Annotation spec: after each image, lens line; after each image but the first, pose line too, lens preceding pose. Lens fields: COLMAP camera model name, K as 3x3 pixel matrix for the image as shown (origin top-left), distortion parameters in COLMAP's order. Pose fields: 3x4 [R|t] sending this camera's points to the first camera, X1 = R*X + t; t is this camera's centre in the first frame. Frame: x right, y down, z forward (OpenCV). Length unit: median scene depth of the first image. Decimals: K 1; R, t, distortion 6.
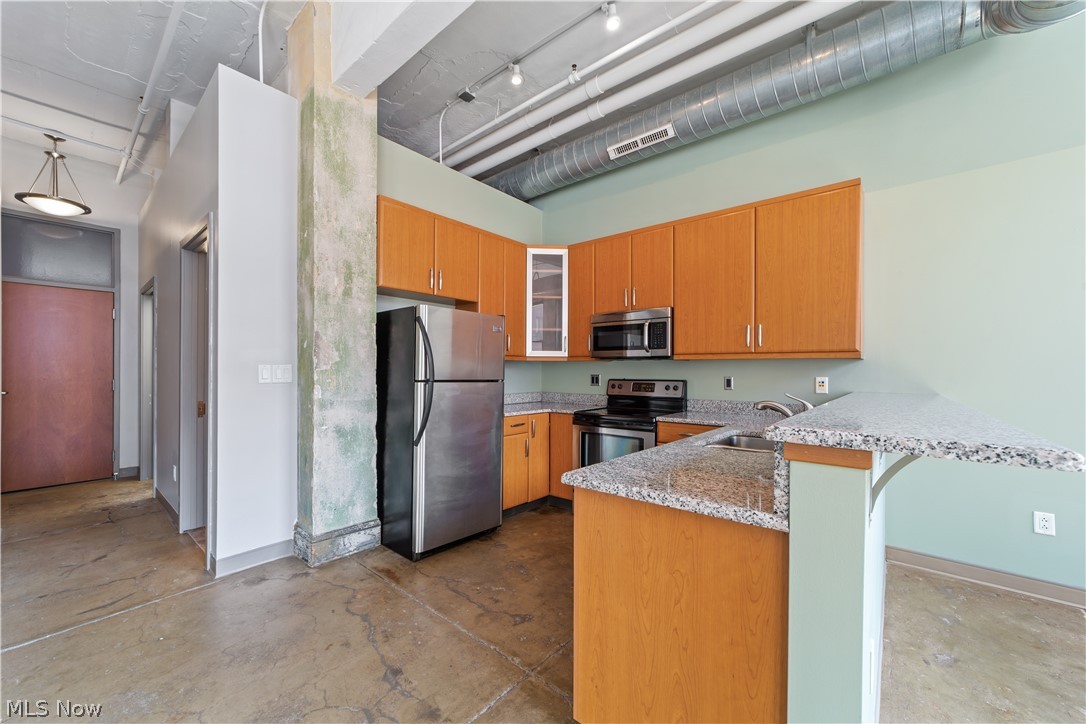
lens RADIAL K [[425.7, 0, 535.7], [0, 425.7, 368.5], [0, 0, 1]] dist [-0.013141, 0.005610]
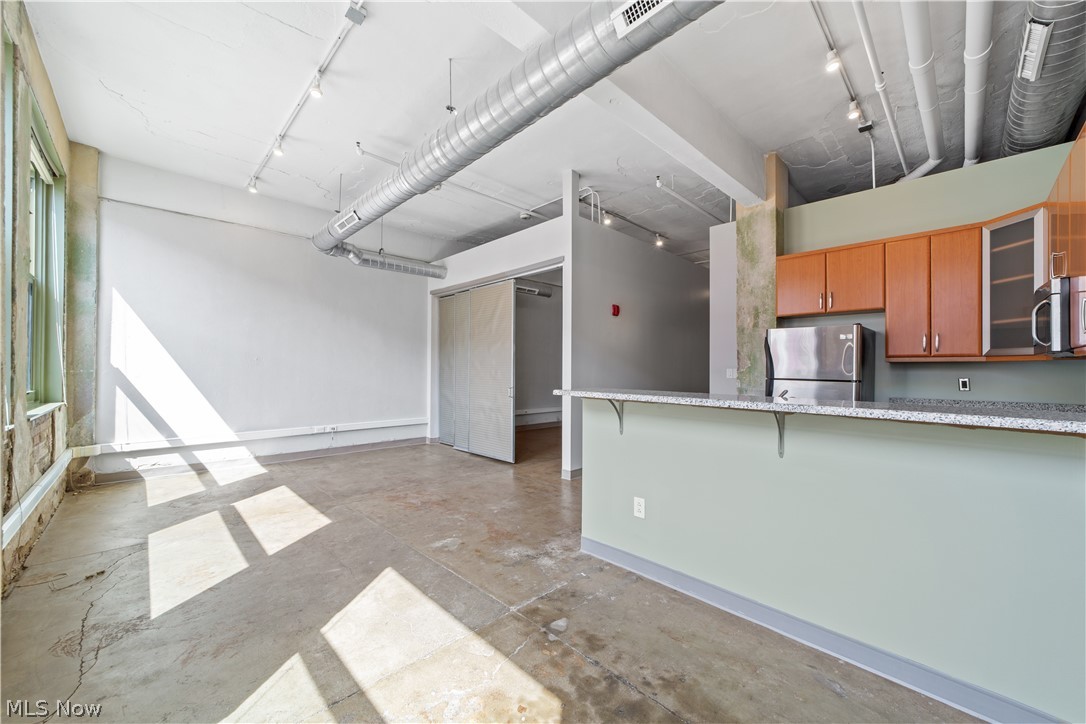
lens RADIAL K [[425.7, 0, 543.1], [0, 425.7, 365.1], [0, 0, 1]] dist [-0.013141, 0.005610]
pose [[-0.083486, -0.013296, -0.996420, 1.082369], [0.001048, 0.999909, -0.013430, 0.001071], [0.996508, -0.002165, -0.083465, 0.250255]]
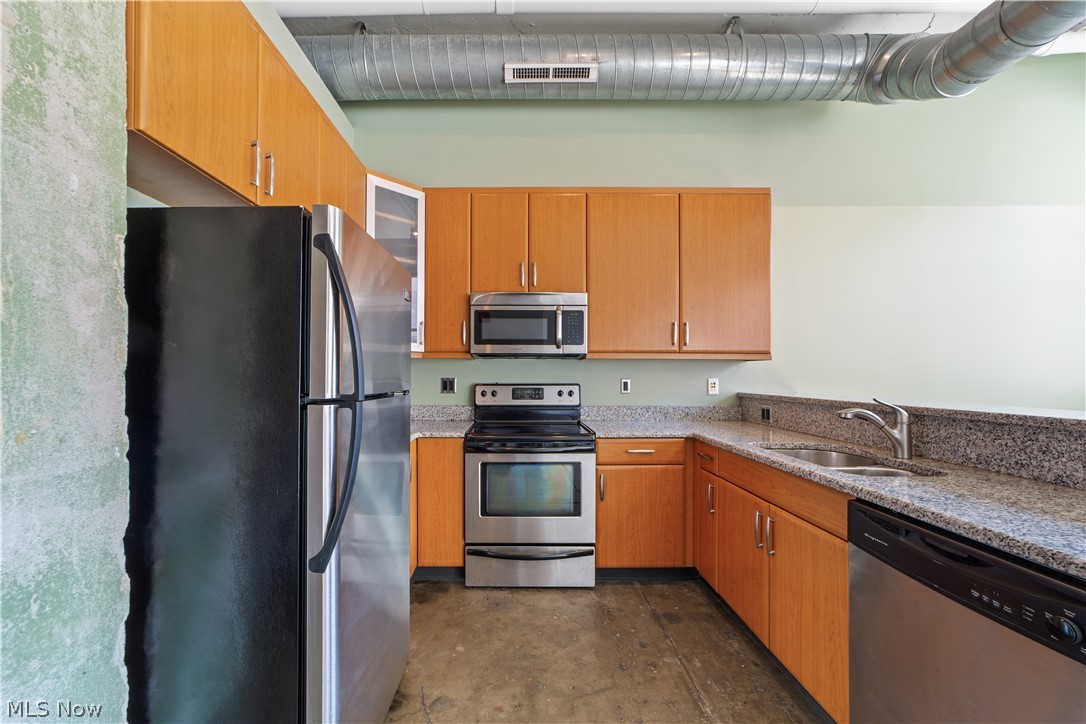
lens RADIAL K [[425.7, 0, 508.6], [0, 425.7, 371.6], [0, 0, 1]] dist [-0.013141, 0.005610]
pose [[0.773636, -0.002139, 0.633626, -0.317246], [-0.001667, 0.999984, 0.005412, -0.000422], [-0.633628, -0.005243, 0.773620, 0.490082]]
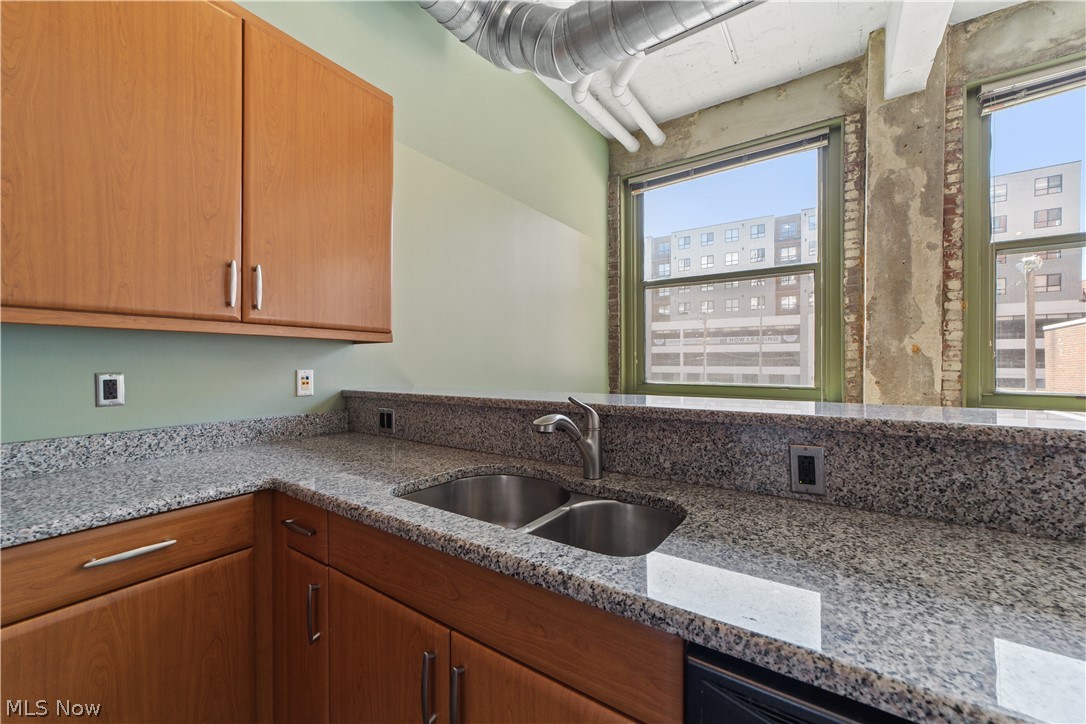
lens RADIAL K [[425.7, 0, 549.0], [0, 425.7, 364.5], [0, 0, 1]] dist [-0.013141, 0.005610]
pose [[-0.109959, -0.006201, 0.993917, 0.004404], [-0.006472, 0.999964, 0.005522, 0.006078], [-0.993915, -0.005825, -0.109995, 0.657852]]
